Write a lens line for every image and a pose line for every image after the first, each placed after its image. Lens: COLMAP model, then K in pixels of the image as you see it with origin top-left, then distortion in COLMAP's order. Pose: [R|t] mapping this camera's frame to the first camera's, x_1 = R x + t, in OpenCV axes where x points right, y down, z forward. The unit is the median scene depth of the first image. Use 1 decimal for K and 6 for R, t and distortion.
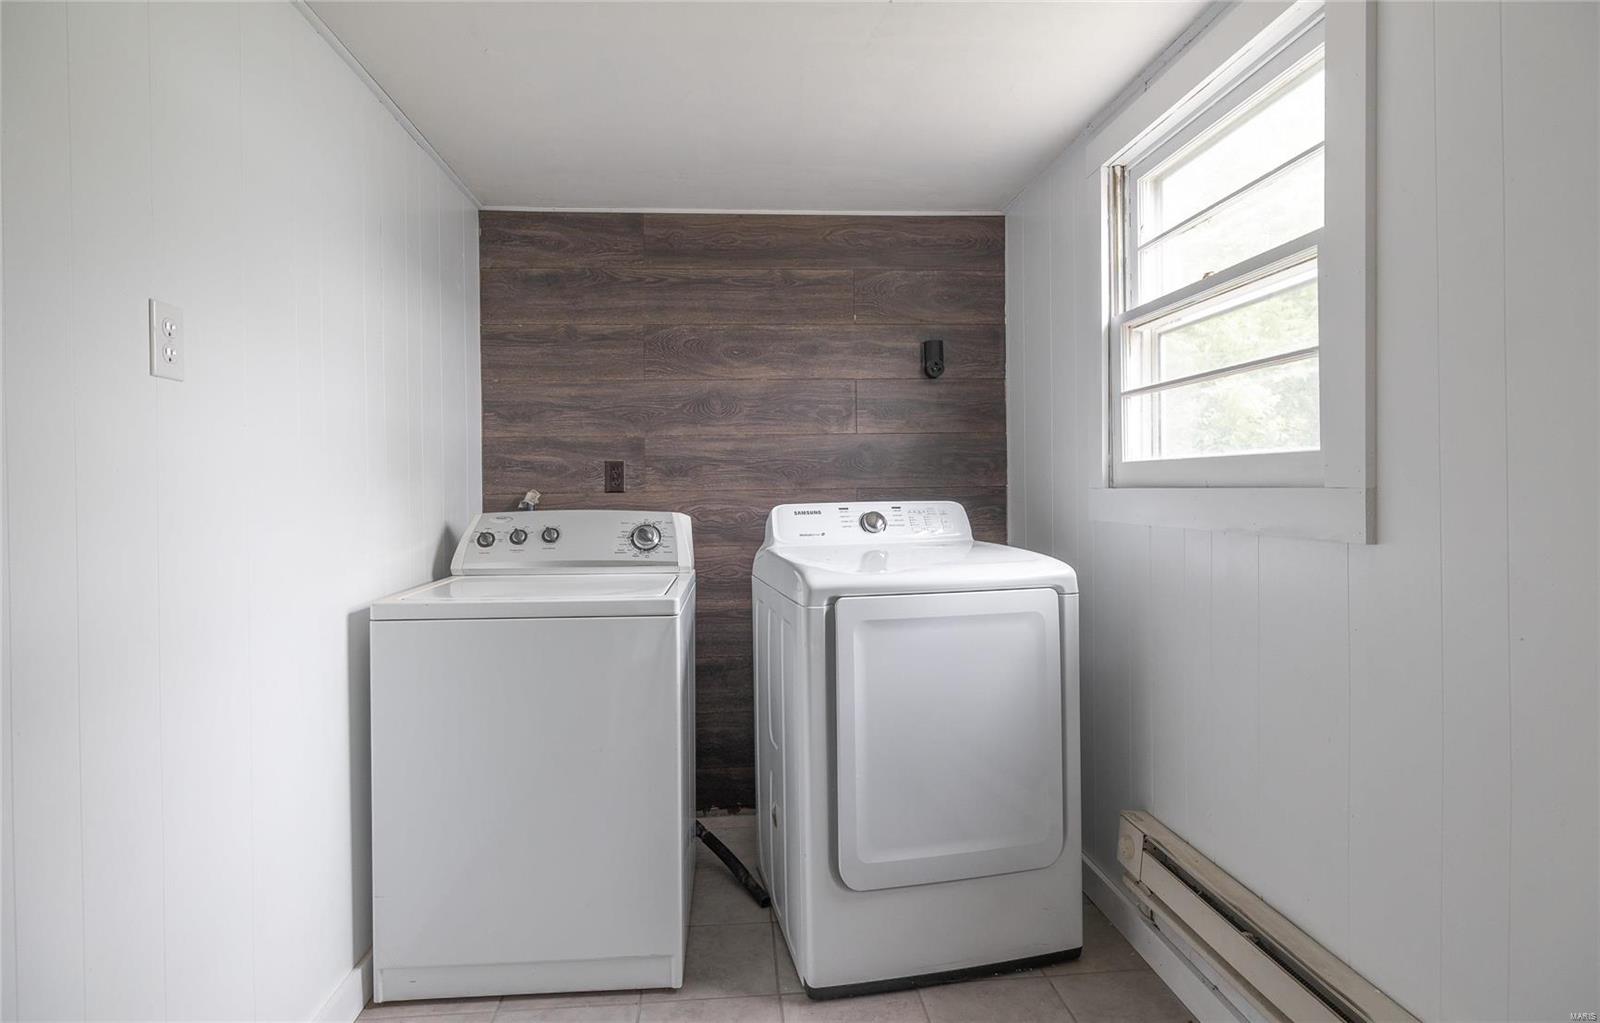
lens RADIAL K [[840.4, 0, 796.7], [0, 840.4, 492.0], [0, 0, 1]] dist [-0.003619, 0.000059]
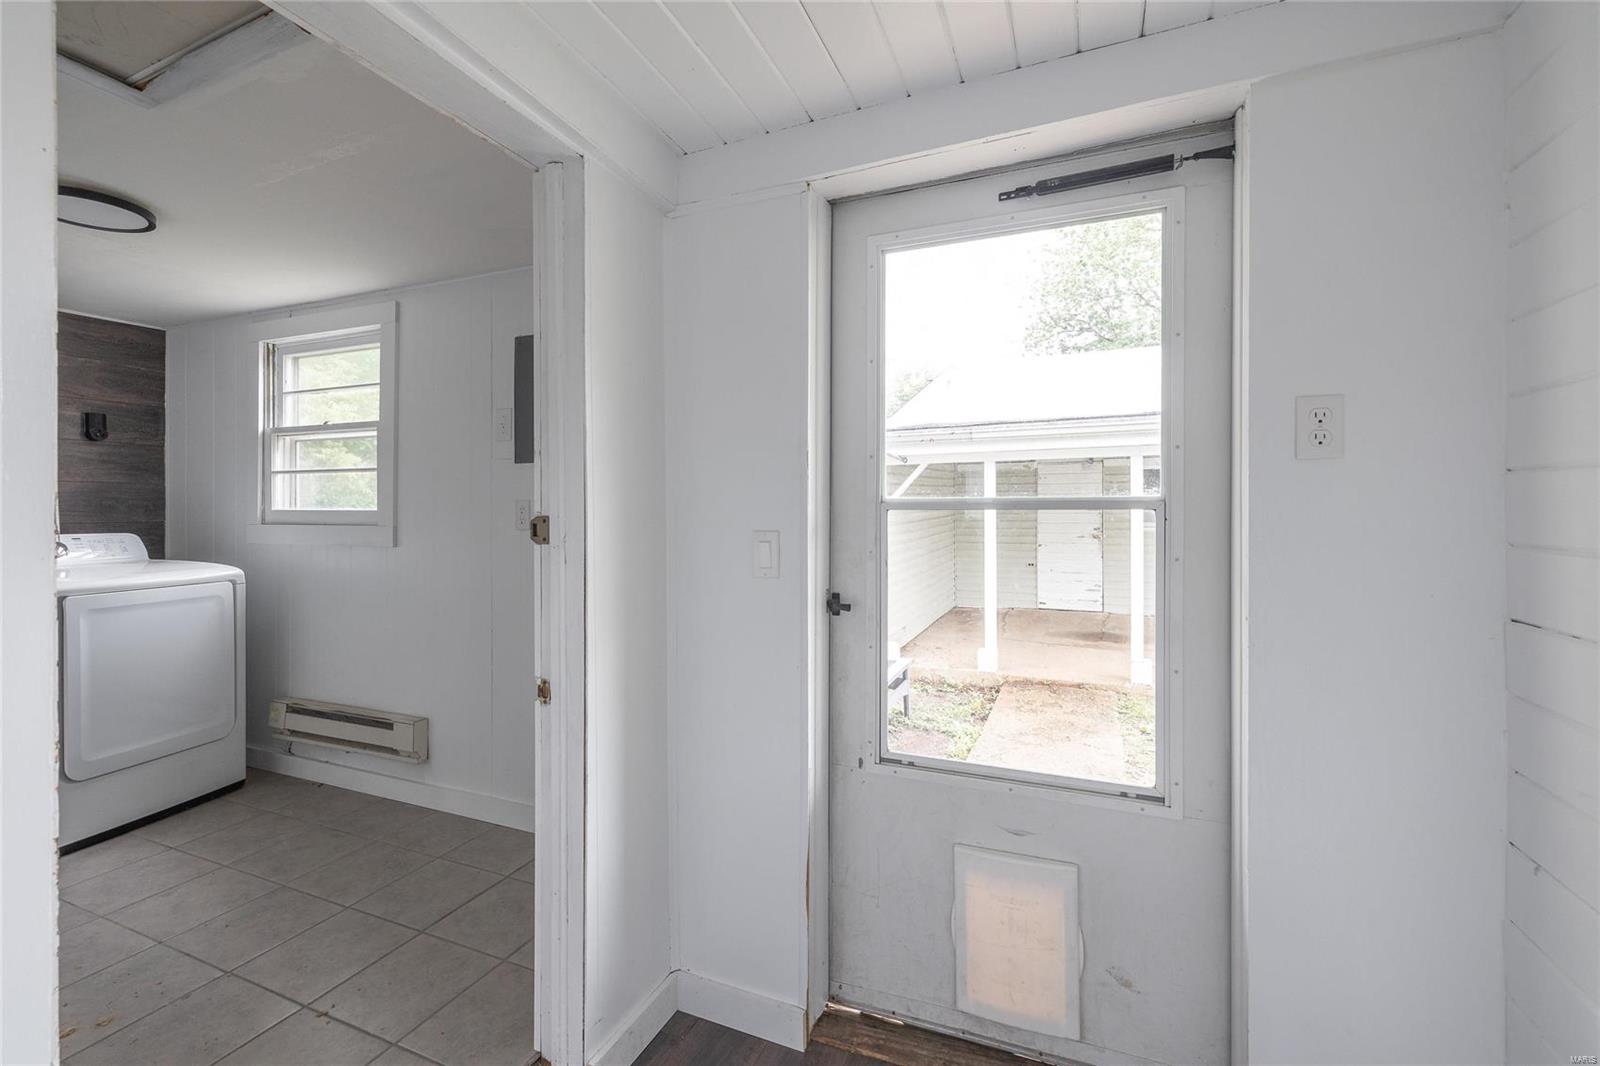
lens RADIAL K [[665.1, 0, 801.4], [0, 665.1, 510.2], [0, 0, 1]] dist [-0.000685, 0.000324]
pose [[0.465164, 0.012959, 0.885130, -0.341395], [-0.000051, 0.999893, -0.014613, -0.014523], [-0.885224, 0.006752, 0.465115, -0.659909]]
